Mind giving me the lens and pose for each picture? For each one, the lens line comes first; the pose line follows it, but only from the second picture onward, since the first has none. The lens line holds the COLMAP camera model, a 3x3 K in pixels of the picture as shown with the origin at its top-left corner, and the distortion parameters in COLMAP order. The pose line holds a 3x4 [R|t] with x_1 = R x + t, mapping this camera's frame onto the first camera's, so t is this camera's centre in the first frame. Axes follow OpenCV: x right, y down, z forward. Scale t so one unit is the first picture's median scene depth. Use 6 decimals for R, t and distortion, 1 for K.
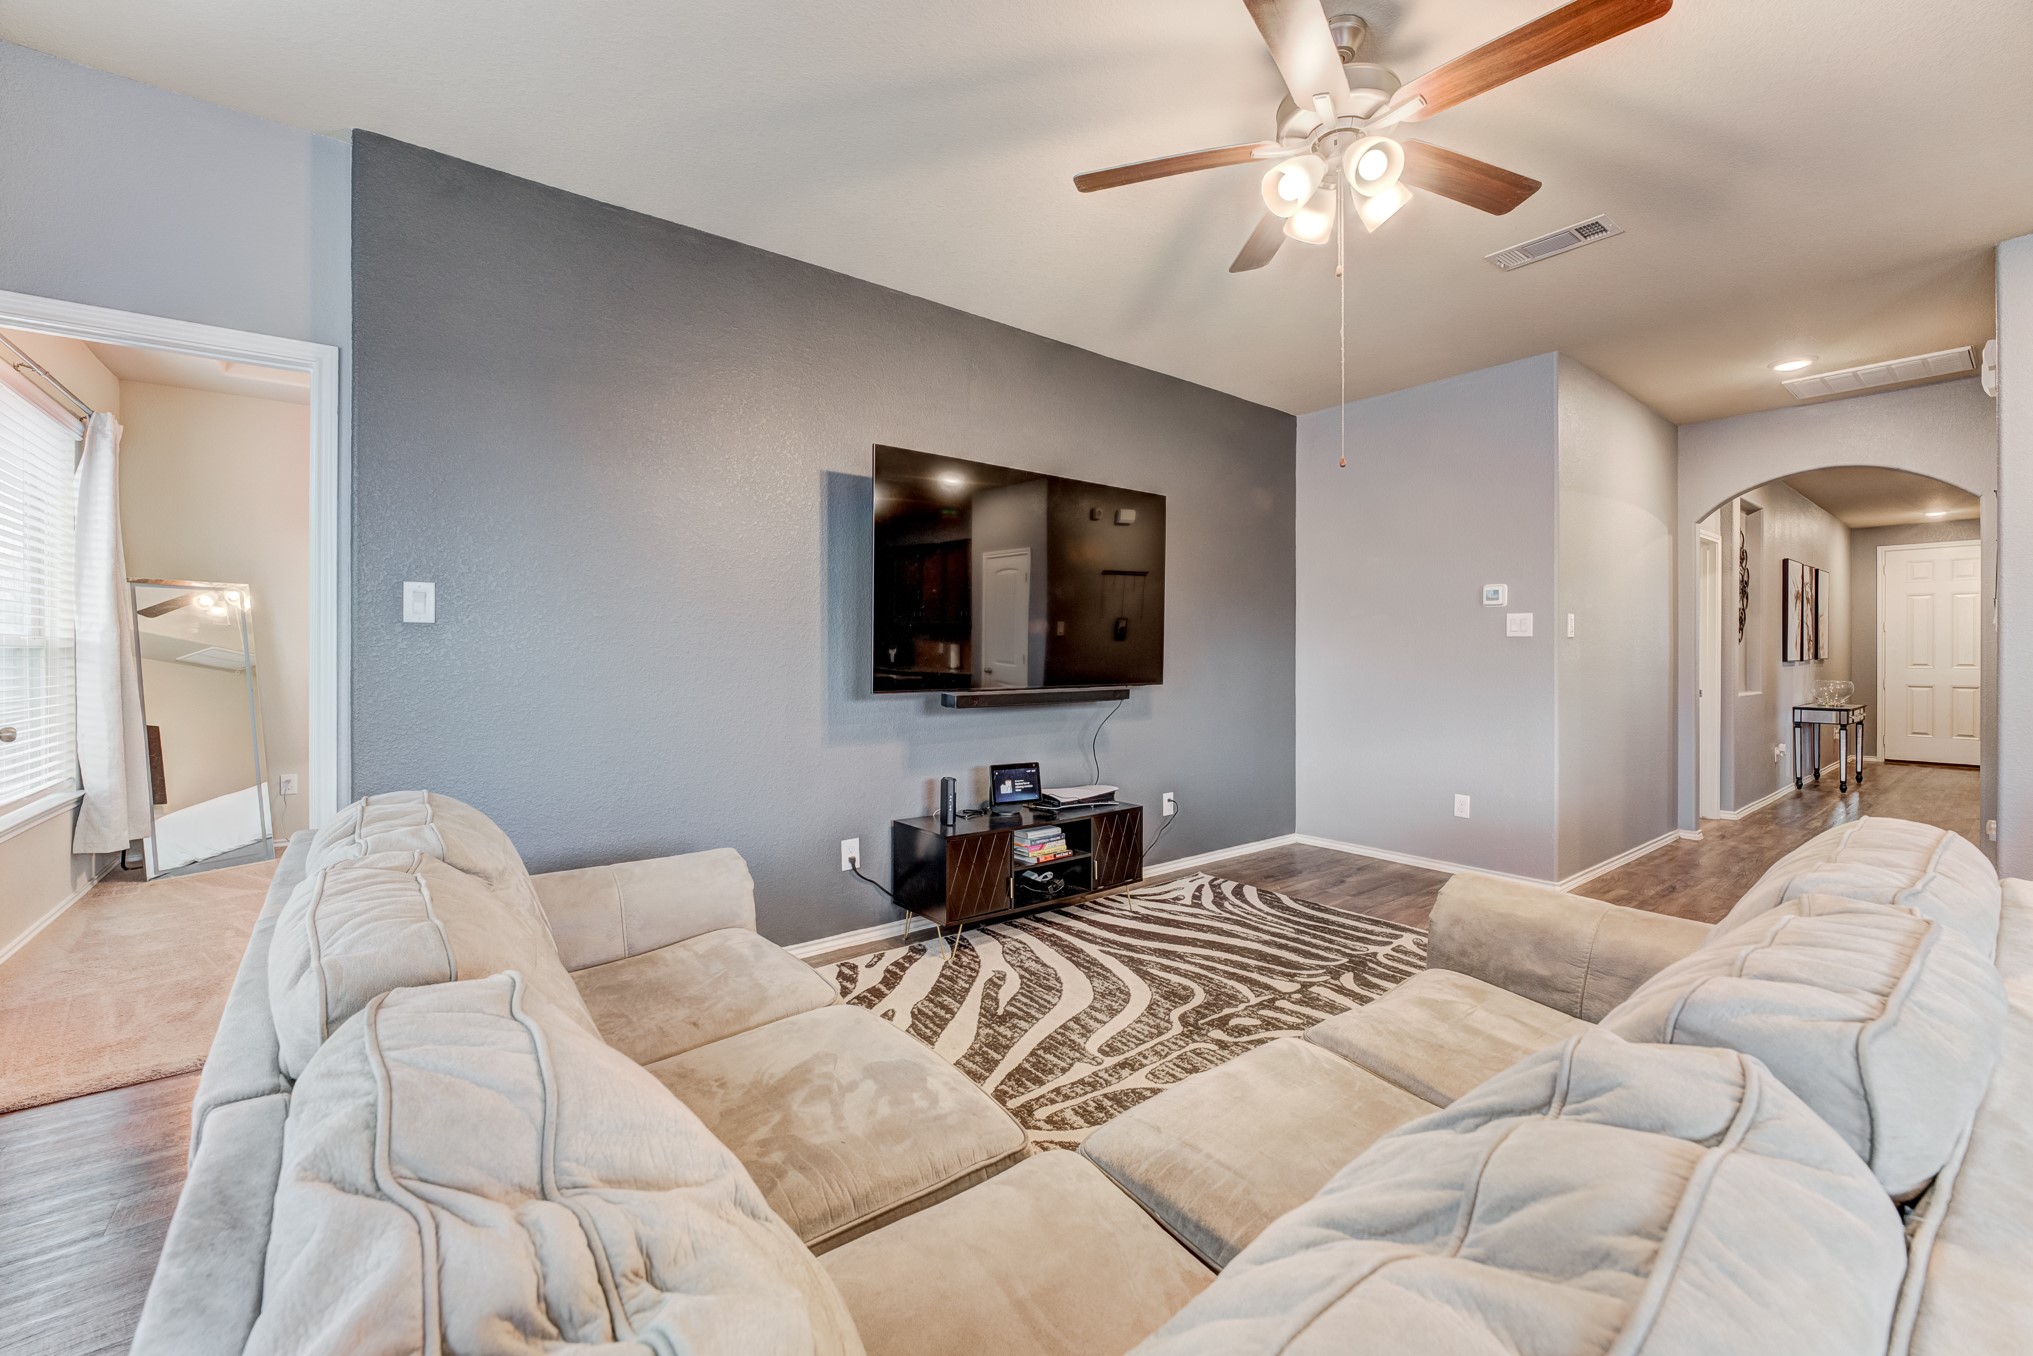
lens RADIAL K [[825.7, 0, 1005.3], [0, 825.7, 657.7], [0, 0, 1]] dist [-0.014172, 0.000462]
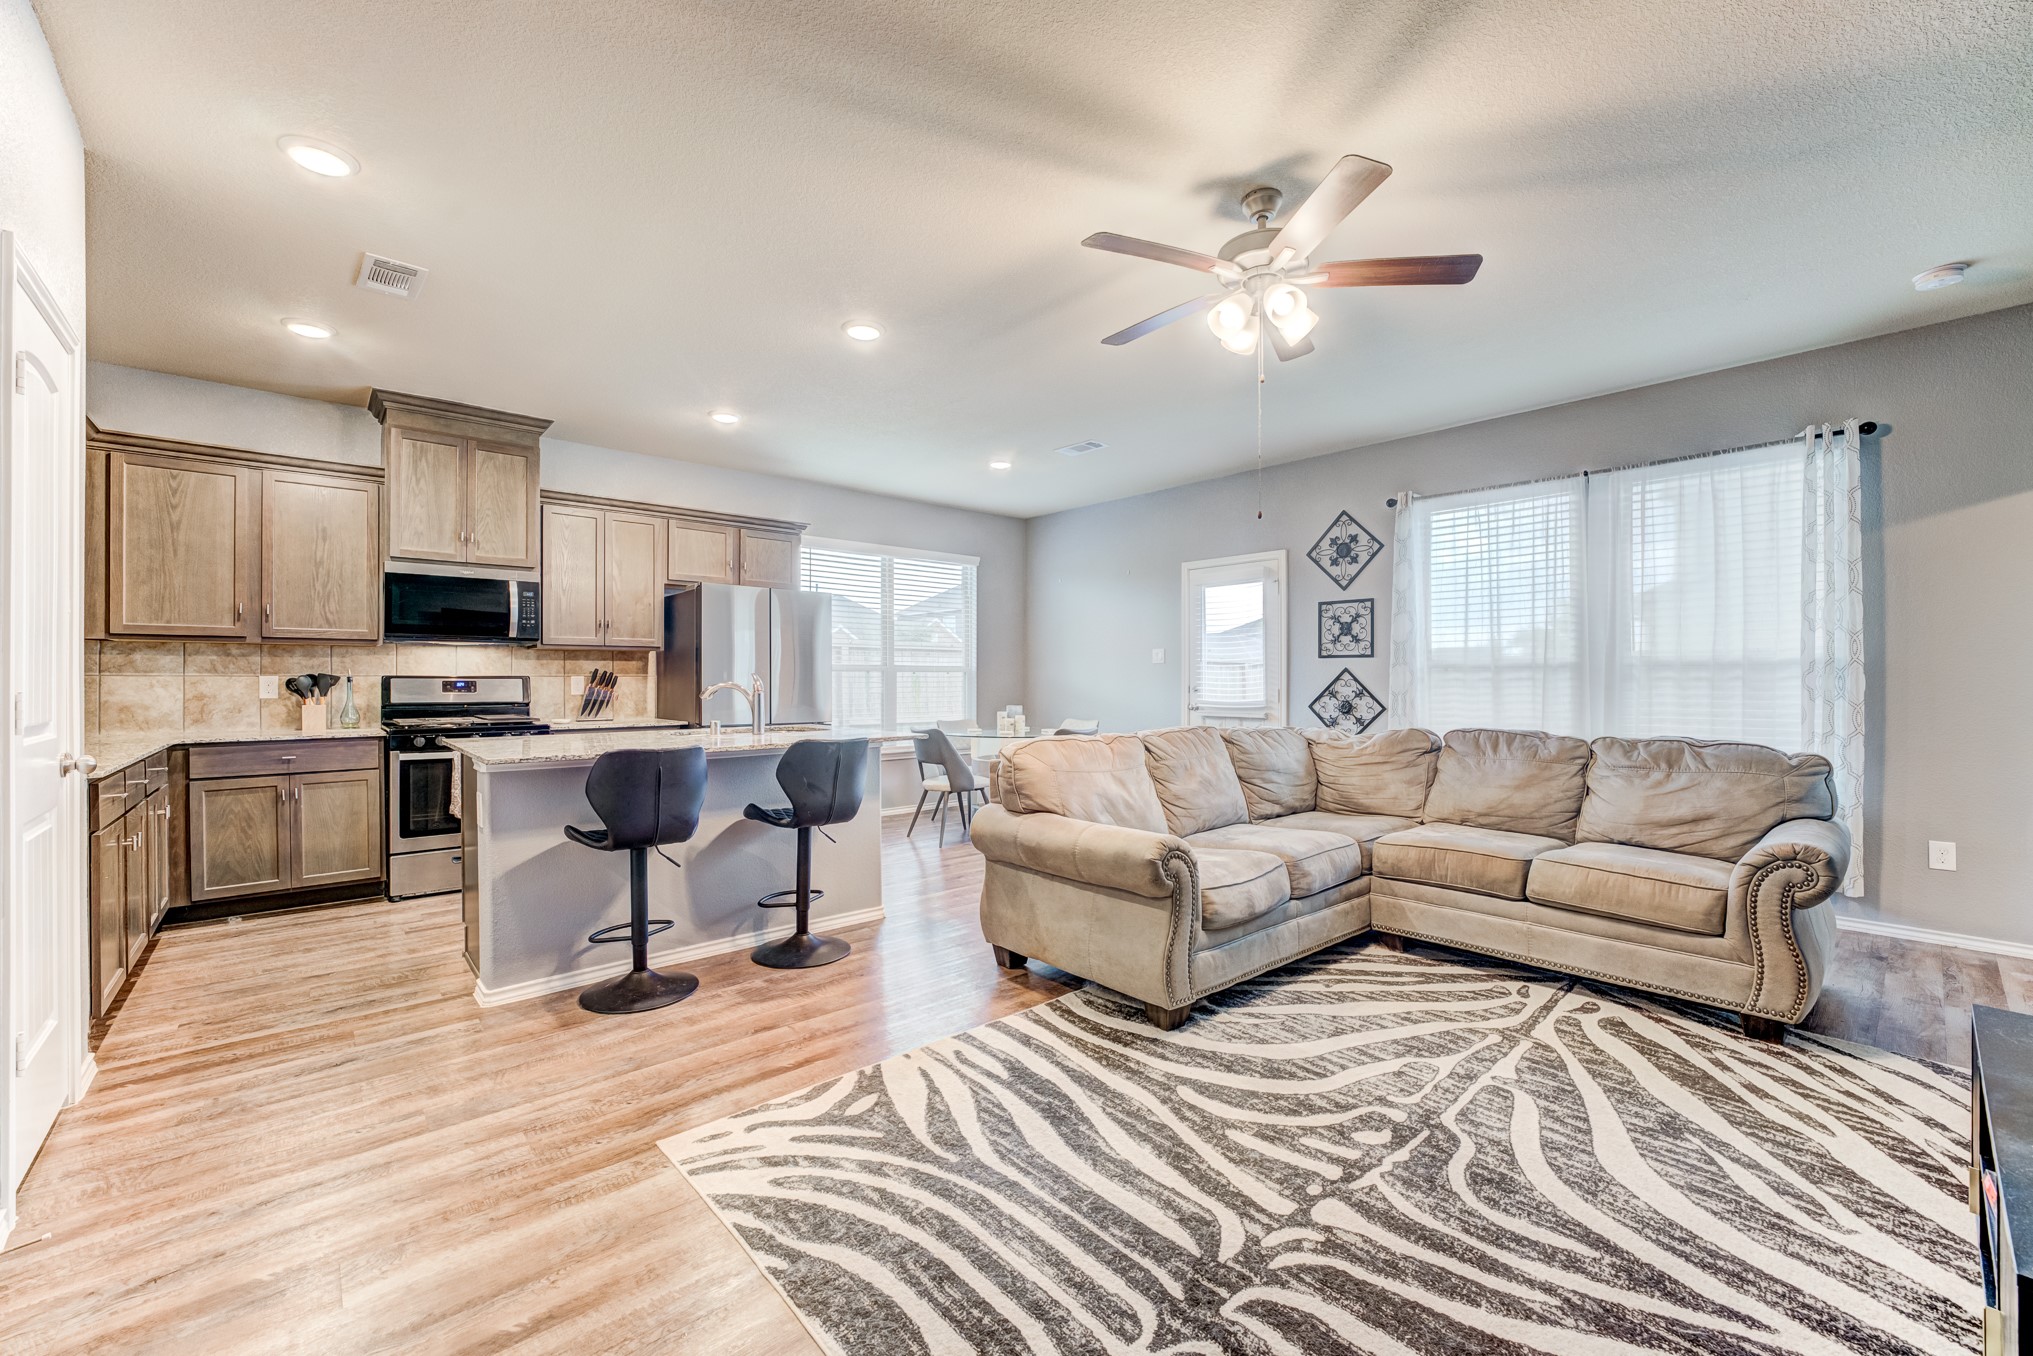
lens RADIAL K [[814.1, 0, 1009.7], [0, 814.1, 679.3], [0, 0, 1]] dist [-0.019188, 0.004426]
pose [[-0.998368, -0.001910, -0.057080, 0.525927], [-0.002071, 0.999994, 0.002750, 0.008225], [0.057075, 0.002864, -0.998366, 1.350990]]
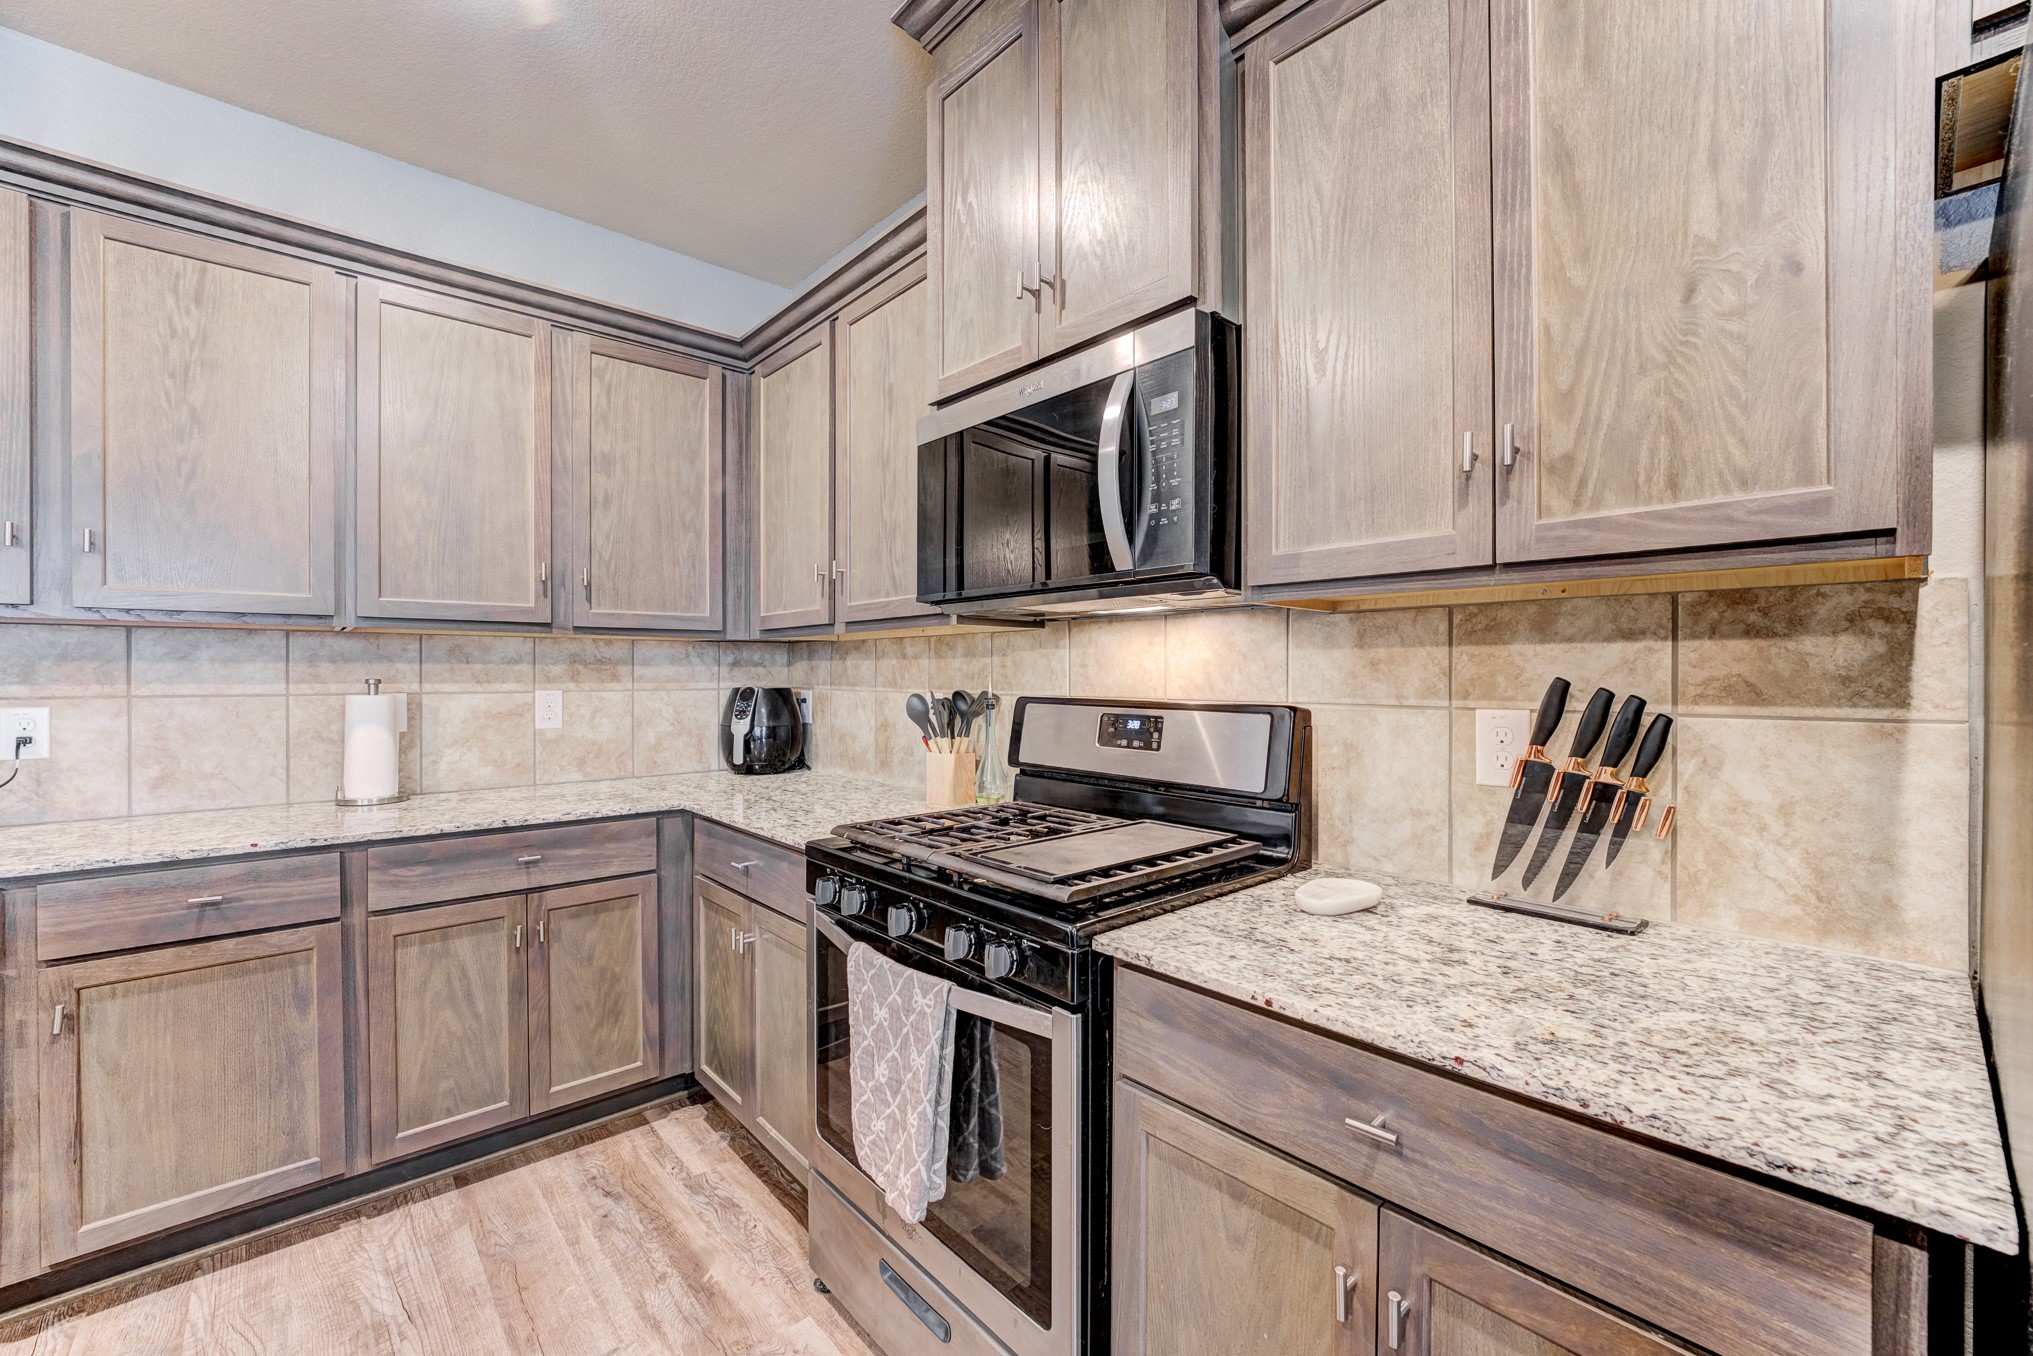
lens RADIAL K [[817.5, 0, 1013.0], [0, 817.5, 677.8], [0, 0, 1]] dist [-0.015981, 0.000625]
pose [[-0.067607, -0.007291, 0.997685, 0.910586], [0.001901, 0.999971, 0.007437, -0.009831], [-0.997710, 0.002399, -0.067591, -0.015144]]
